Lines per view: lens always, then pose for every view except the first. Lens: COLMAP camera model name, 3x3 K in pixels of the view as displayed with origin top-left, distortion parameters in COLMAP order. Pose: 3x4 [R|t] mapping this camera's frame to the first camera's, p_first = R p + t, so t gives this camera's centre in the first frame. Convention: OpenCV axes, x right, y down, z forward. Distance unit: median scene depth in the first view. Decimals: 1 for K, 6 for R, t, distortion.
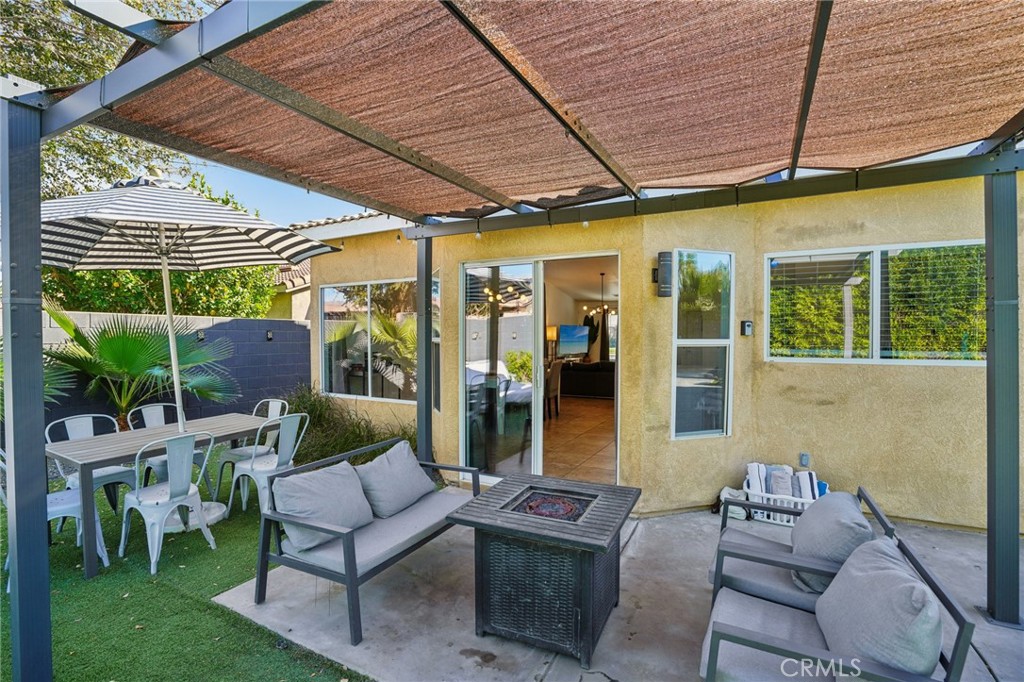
lens RADIAL K [[486.0, 0, 512.0], [0, 486.0, 341.0], [0, 0, 1]] dist [-0.066424, 0.022980]
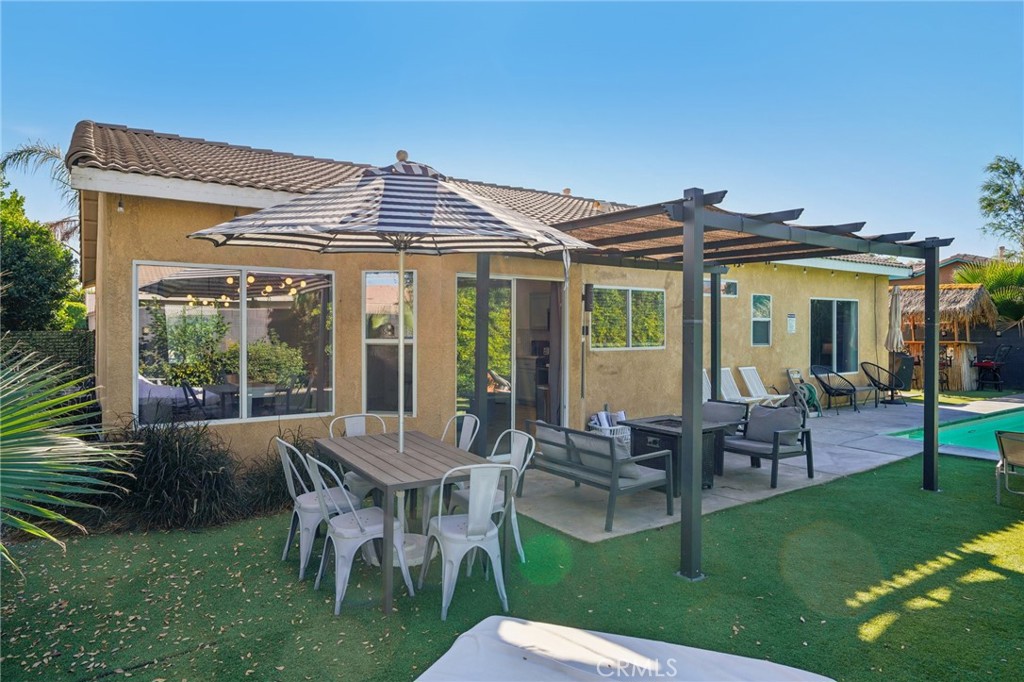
lens RADIAL K [[611.5, 0, 512.0], [0, 611.5, 341.0], [0, 0, 1]] dist [-0.019598, -0.000141]
pose [[0.448489, -0.013850, 0.893681, -1.517497], [0.012069, 0.999883, 0.009439, -0.014697], [-0.893707, 0.006553, 0.448603, 0.313548]]
